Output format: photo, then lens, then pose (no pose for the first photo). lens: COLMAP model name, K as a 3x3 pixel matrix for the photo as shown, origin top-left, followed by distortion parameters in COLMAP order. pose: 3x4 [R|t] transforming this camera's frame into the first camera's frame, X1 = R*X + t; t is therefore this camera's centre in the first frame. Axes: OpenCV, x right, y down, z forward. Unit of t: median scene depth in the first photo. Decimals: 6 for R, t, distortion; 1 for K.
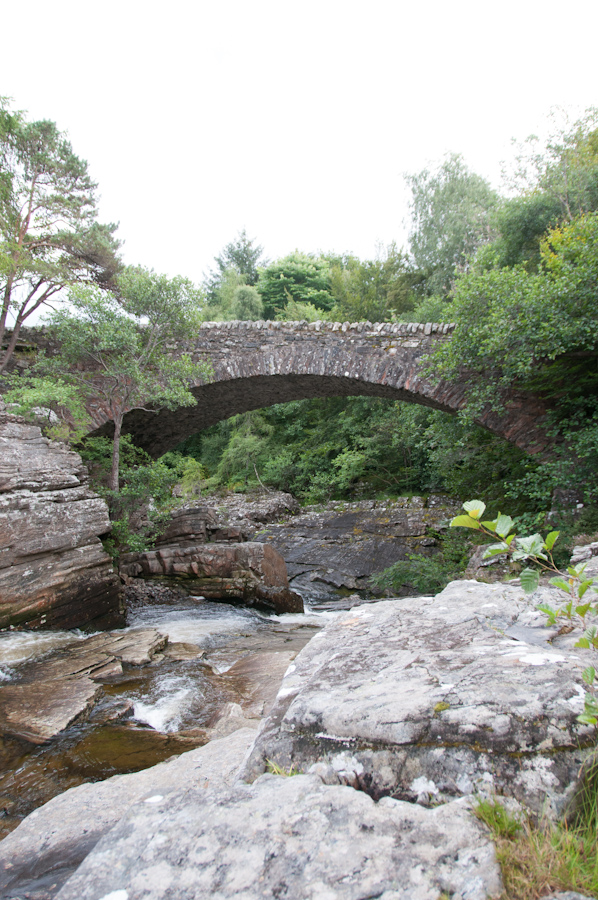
lens RADIAL K [[682.1, 0, 299.0], [0, 682.1, 450.0], [0, 0, 1]] dist [0.045046, -0.006459]
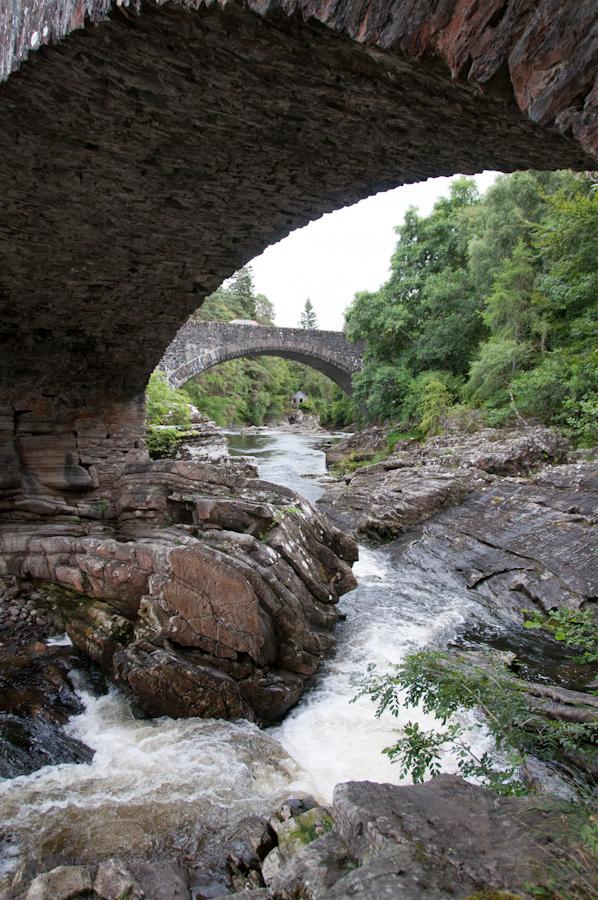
lens RADIAL K [[682.1, 0, 299.0], [0, 682.1, 450.0], [0, 0, 1]] dist [0.045046, -0.006459]
pose [[0.826645, 0.027010, -0.562075, 0.187011], [0.032732, 0.994848, 0.095946, 0.019703], [0.561771, -0.097711, 0.821502, 0.454994]]
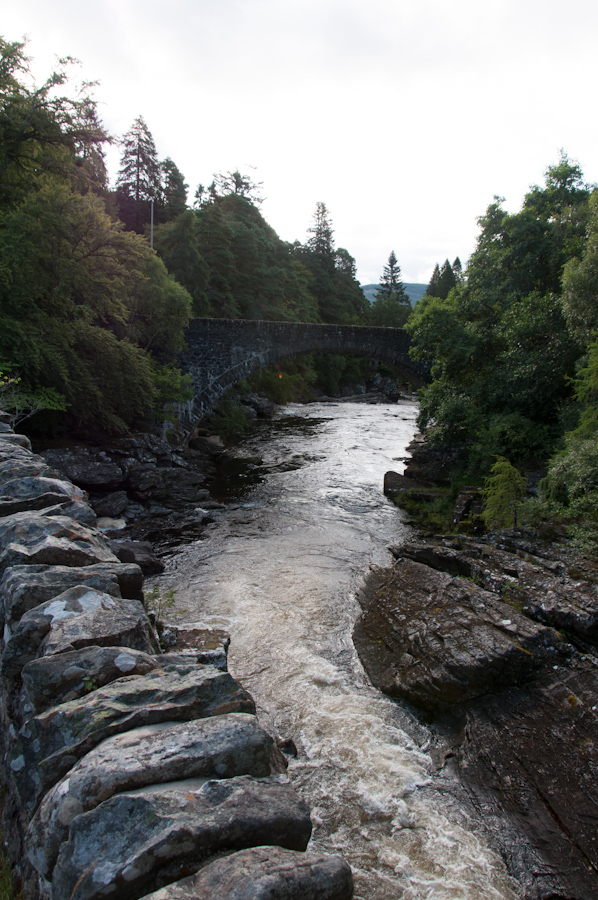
lens RADIAL K [[682.1, 0, 299.0], [0, 682.1, 450.0], [0, 0, 1]] dist [0.045046, -0.006459]
pose [[0.749939, 0.106688, -0.652847, 0.117549], [0.013872, 0.984155, 0.176766, -0.133692], [0.661362, -0.141620, 0.736576, 0.675803]]
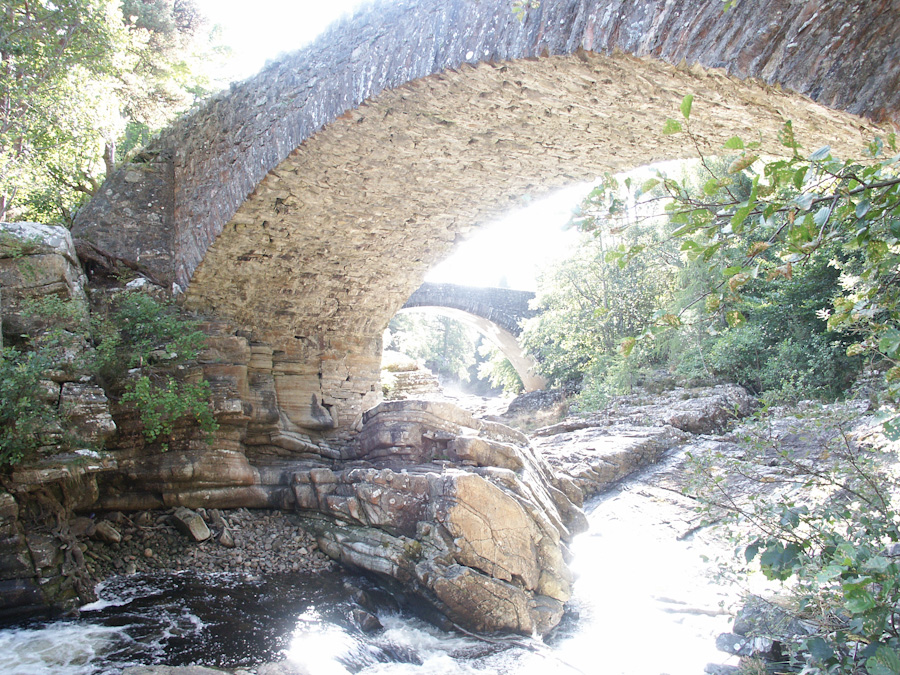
lens RADIAL K [[751.2, 0, 429.2], [0, 751.2, 358.5], [0, 0, 1]] dist [-0.151771, 0.006669]
pose [[0.825979, -0.001390, -0.563699, 0.159867], [0.012356, 0.999801, 0.015640, 0.029420], [0.563565, -0.019883, 0.825832, 0.363907]]
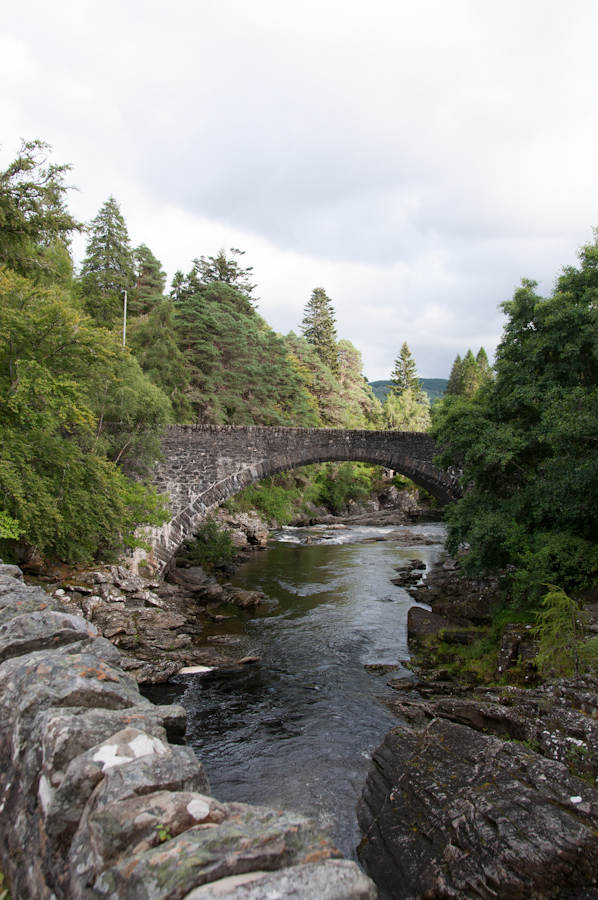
lens RADIAL K [[838.4, 0, 299.0], [0, 838.4, 450.0], [0, 0, 1]] dist [0.040012, -0.009976]
pose [[0.753067, -0.010612, -0.657858, 0.119094], [0.032126, 0.999270, 0.020656, -0.134469], [0.657159, -0.036690, 0.752859, 0.663051]]
